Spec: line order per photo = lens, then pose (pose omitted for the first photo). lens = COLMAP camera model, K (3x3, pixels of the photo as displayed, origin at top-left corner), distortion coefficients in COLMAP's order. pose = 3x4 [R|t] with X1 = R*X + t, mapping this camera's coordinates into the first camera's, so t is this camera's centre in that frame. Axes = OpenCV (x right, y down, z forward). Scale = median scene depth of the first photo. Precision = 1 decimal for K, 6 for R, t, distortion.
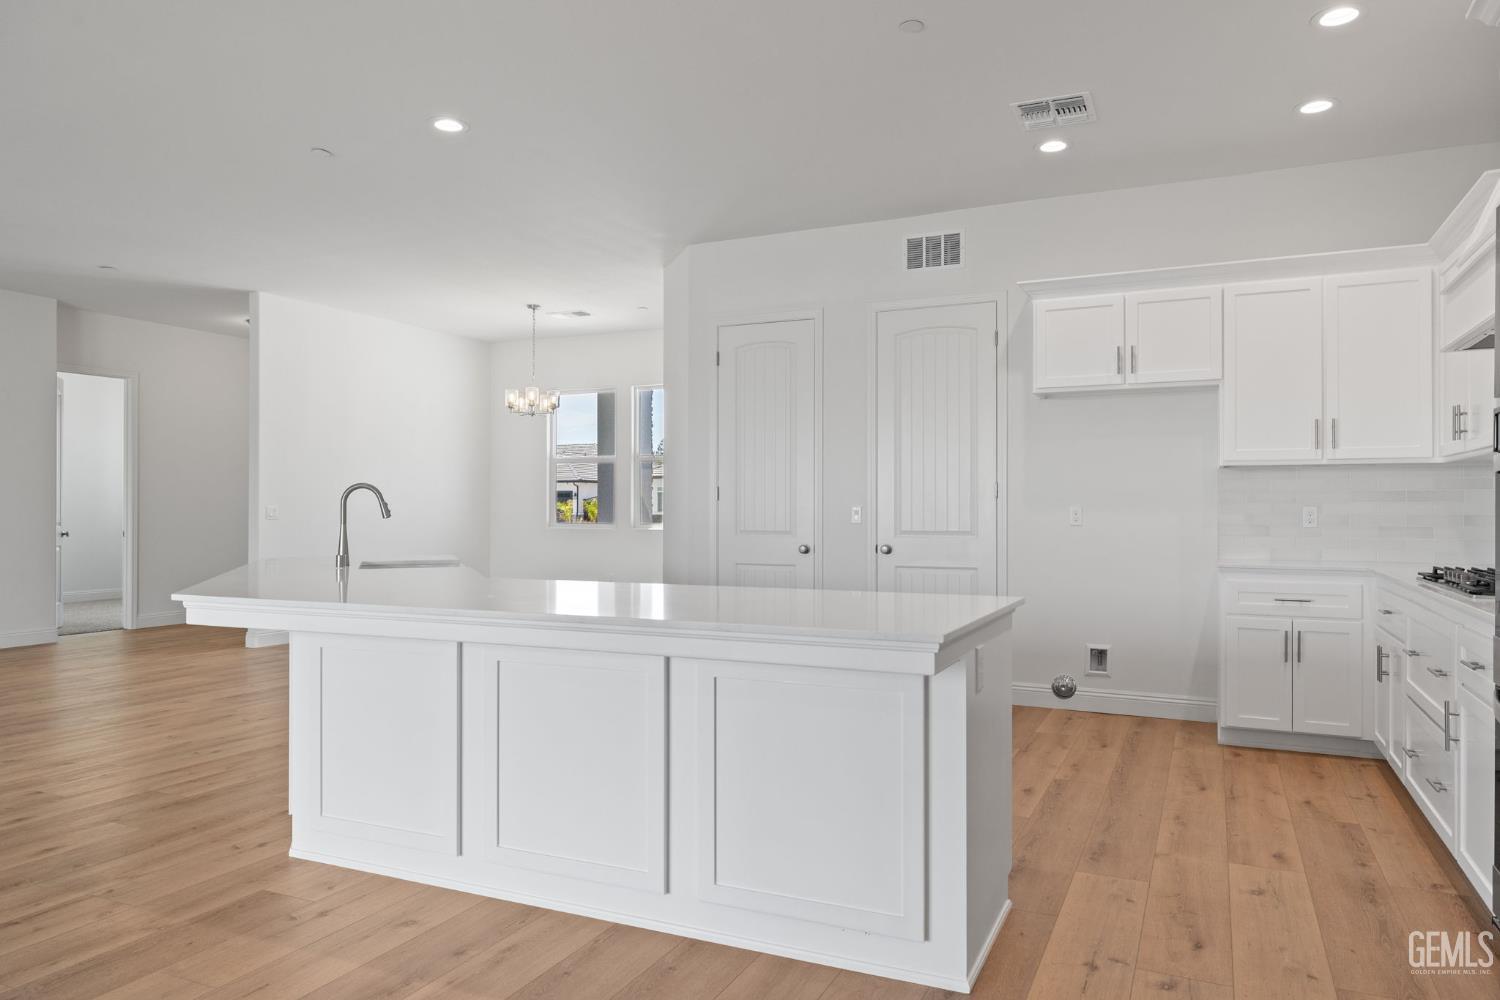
lens RADIAL K [[990.6, 0, 750.0], [0, 990.6, 500.0], [0, 0, 1]] dist [-0.019355, -0.000938]
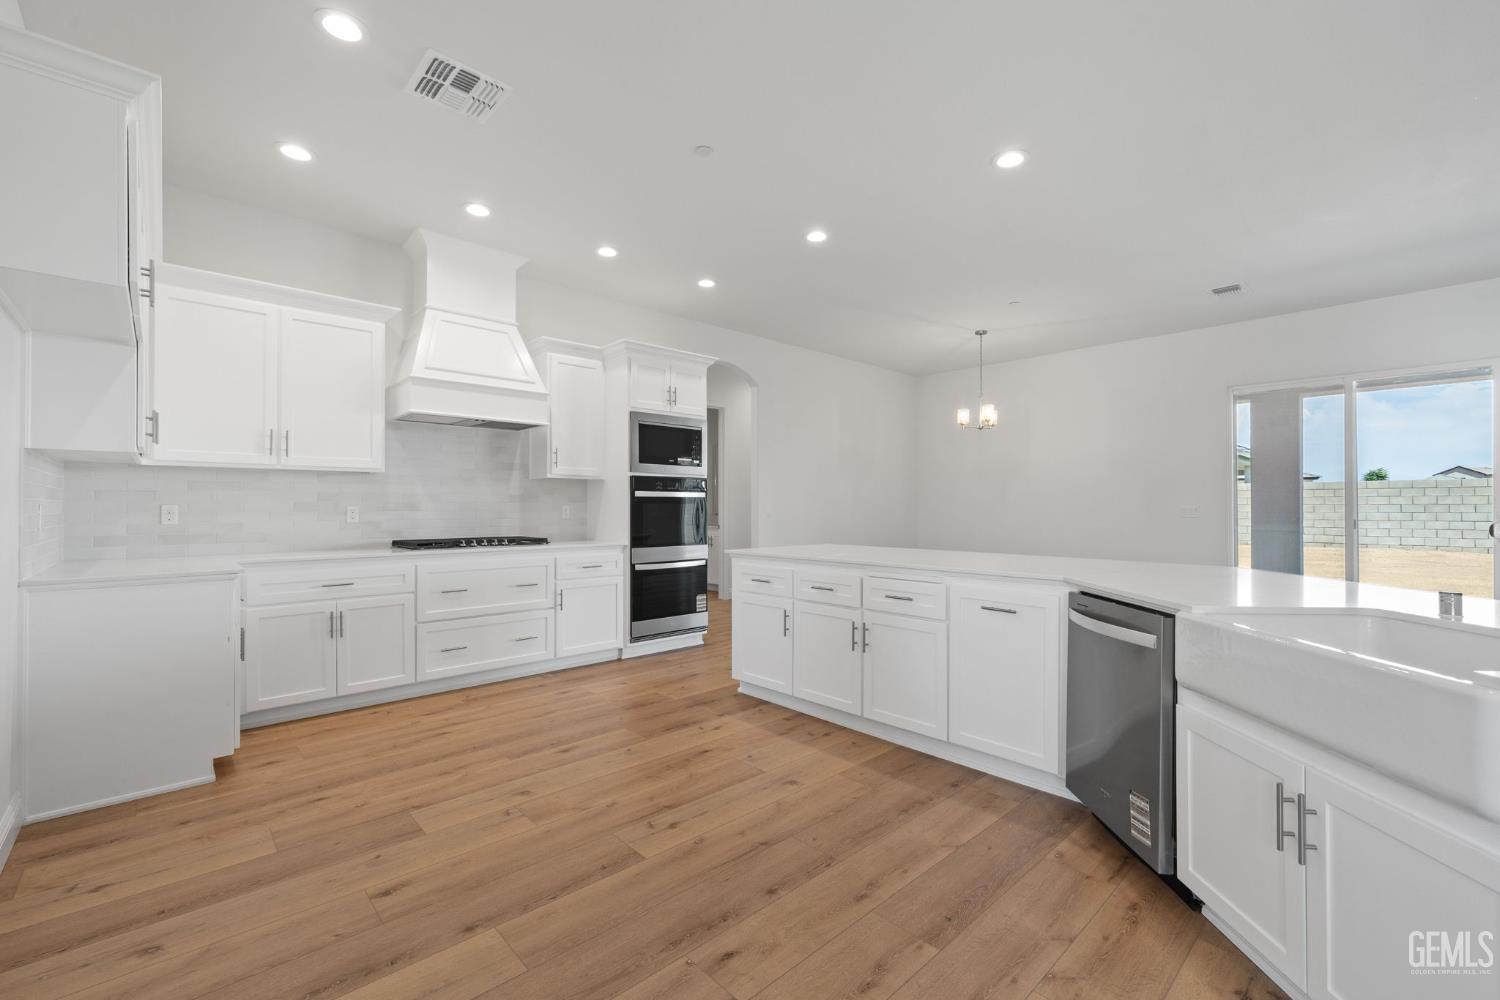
lens RADIAL K [[634.5, 0, 740.8], [0, 634.5, 503.6], [0, 0, 1]] dist [-0.000754, -0.000012]
pose [[-0.919827, 0.002954, 0.392313, -0.205103], [-0.000746, 0.999957, -0.009279, 0.009513], [-0.392324, -0.008828, -0.919785, 1.617408]]
